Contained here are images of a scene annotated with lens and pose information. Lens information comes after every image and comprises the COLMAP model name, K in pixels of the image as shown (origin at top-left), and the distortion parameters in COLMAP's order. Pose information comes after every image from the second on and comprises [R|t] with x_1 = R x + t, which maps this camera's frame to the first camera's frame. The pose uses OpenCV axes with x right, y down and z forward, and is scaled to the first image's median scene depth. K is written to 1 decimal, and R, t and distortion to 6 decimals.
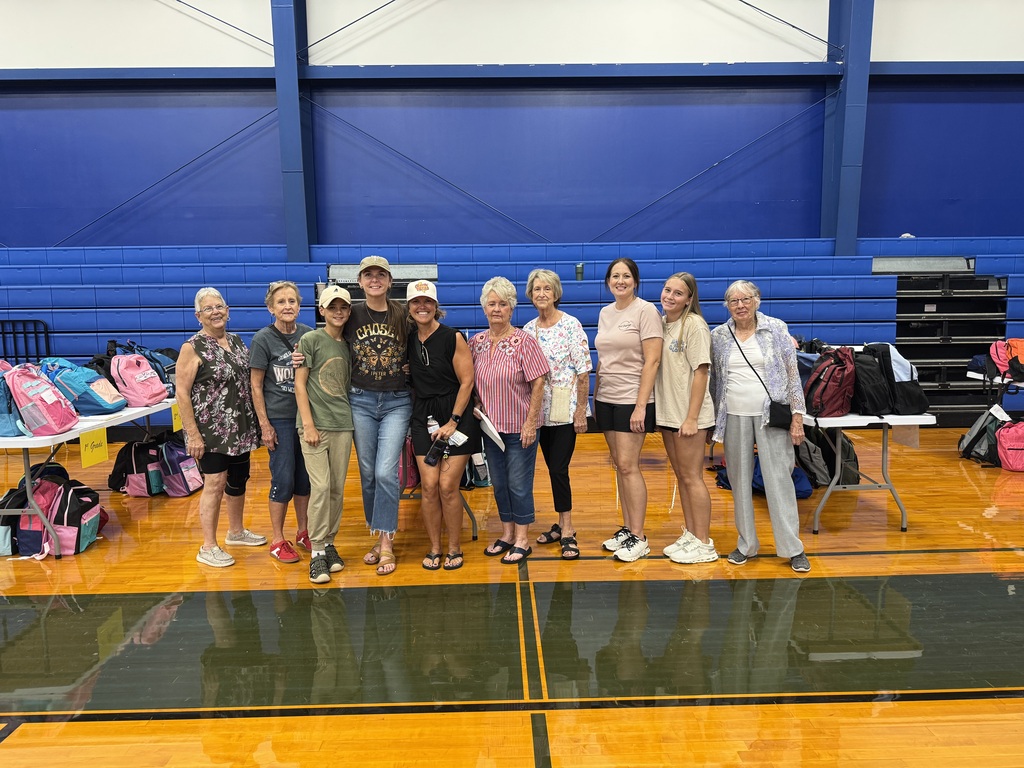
lens RADIAL K [[711.2, 0, 512.8], [0, 711.2, 384.4], [0, 0, 1]] dist [0.007691, -0.018110]
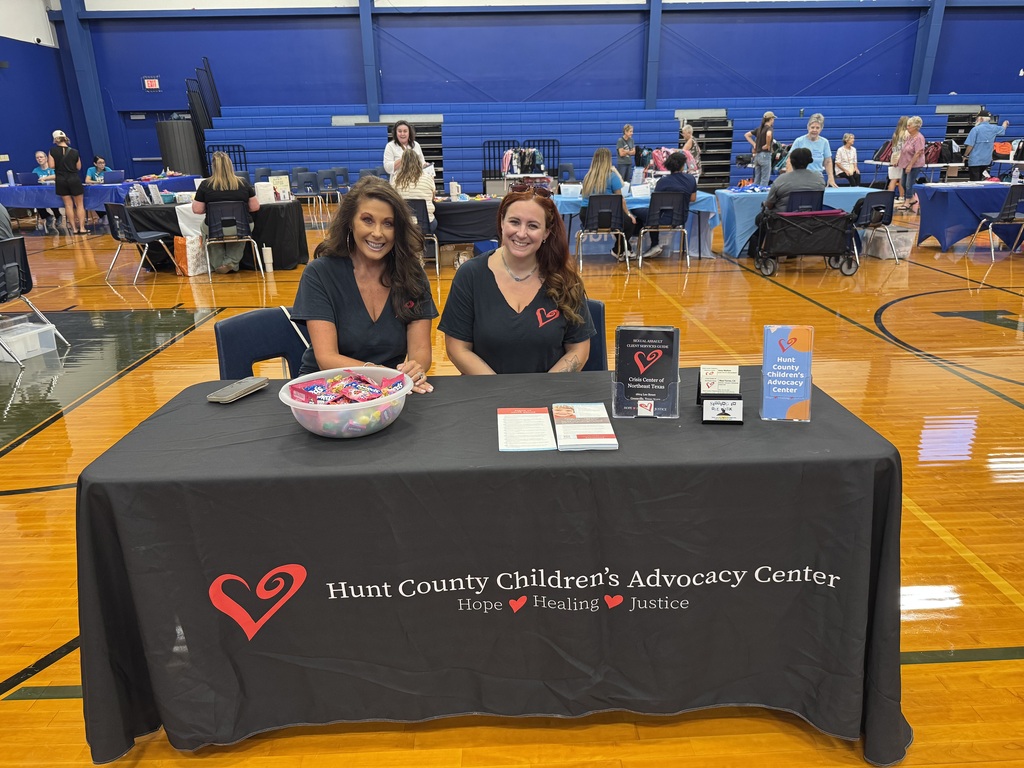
lens RADIAL K [[711.2, 0, 506.9], [0, 711.2, 400.5], [0, 0, 1]] dist [0.007691, -0.018110]
pose [[0.999942, -0.009615, 0.004932, -0.795292], [0.008183, 0.971809, 0.235627, 0.164703], [-0.007058, -0.235573, 0.971831, -1.252845]]
